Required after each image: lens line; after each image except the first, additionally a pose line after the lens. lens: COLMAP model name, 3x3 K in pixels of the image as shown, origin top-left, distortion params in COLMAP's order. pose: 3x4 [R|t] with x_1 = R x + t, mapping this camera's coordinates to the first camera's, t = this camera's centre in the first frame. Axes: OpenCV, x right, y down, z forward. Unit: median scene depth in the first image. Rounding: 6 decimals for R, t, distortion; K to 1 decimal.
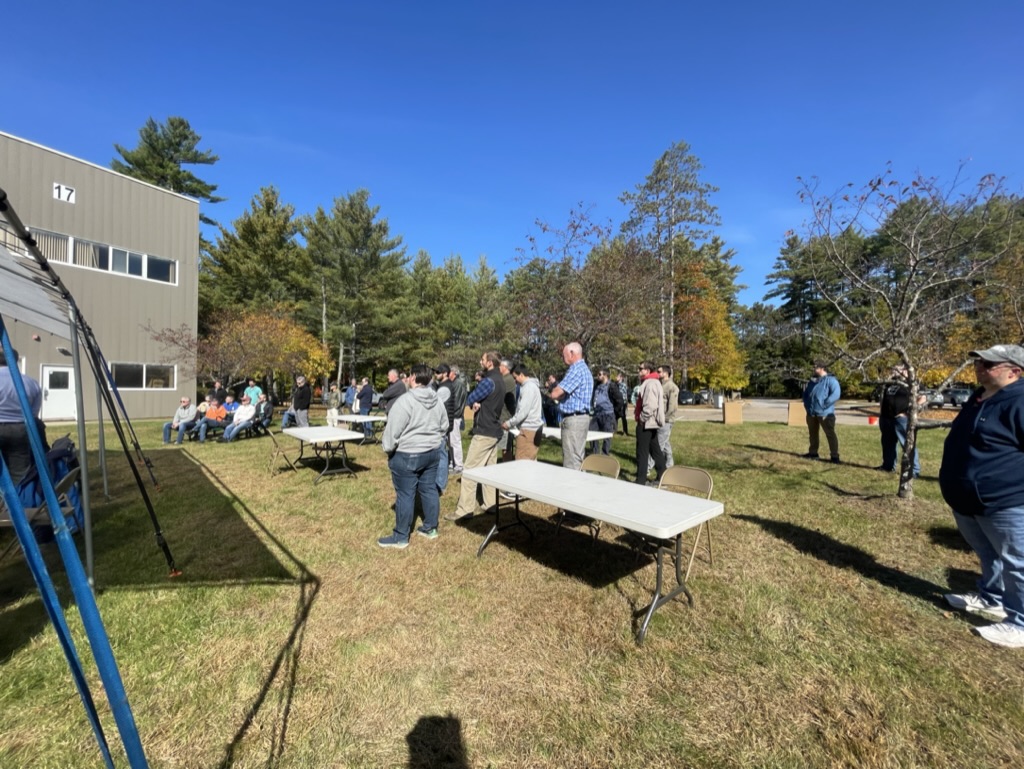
lens RADIAL K [[414.6, 0, 512.0], [0, 414.6, 384.5], [0, 0, 1]] dist [0.001134, -0.003882]
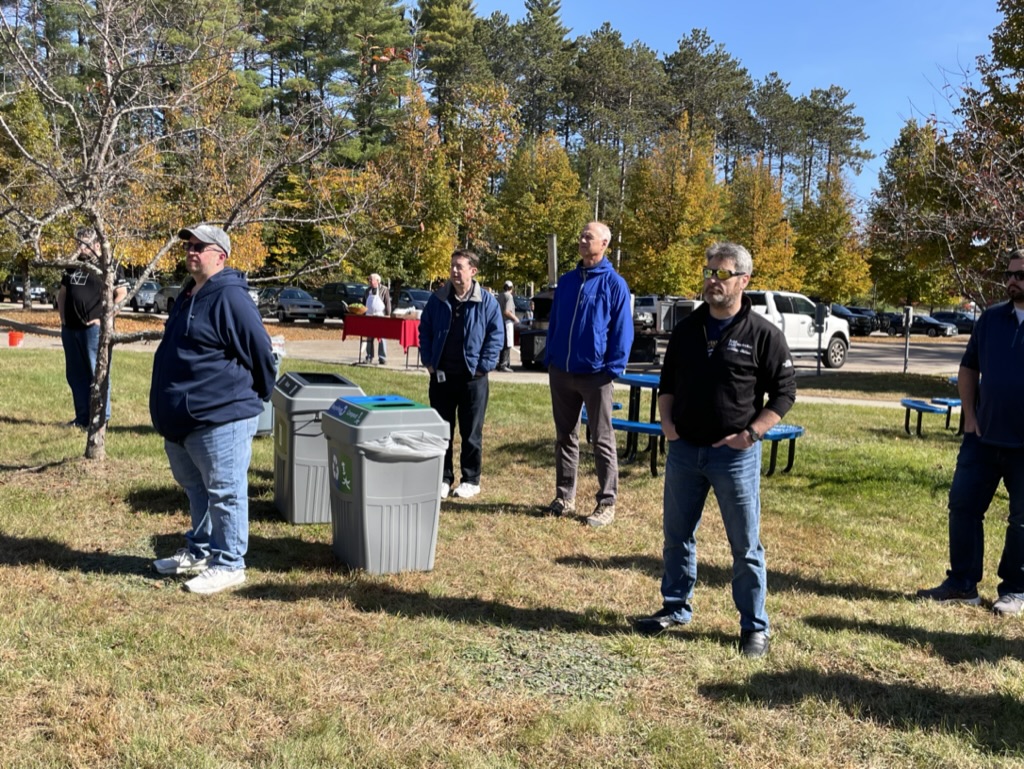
lens RADIAL K [[1049.3, 0, 512.0], [0, 1049.3, 384.5], [0, 0, 1]] dist [0.013793, 0.007965]
pose [[0.398803, -0.062534, 0.914902, -0.224008], [-0.050408, 0.994669, 0.089959, -0.002185], [-0.915650, -0.081995, 0.393525, -0.168303]]
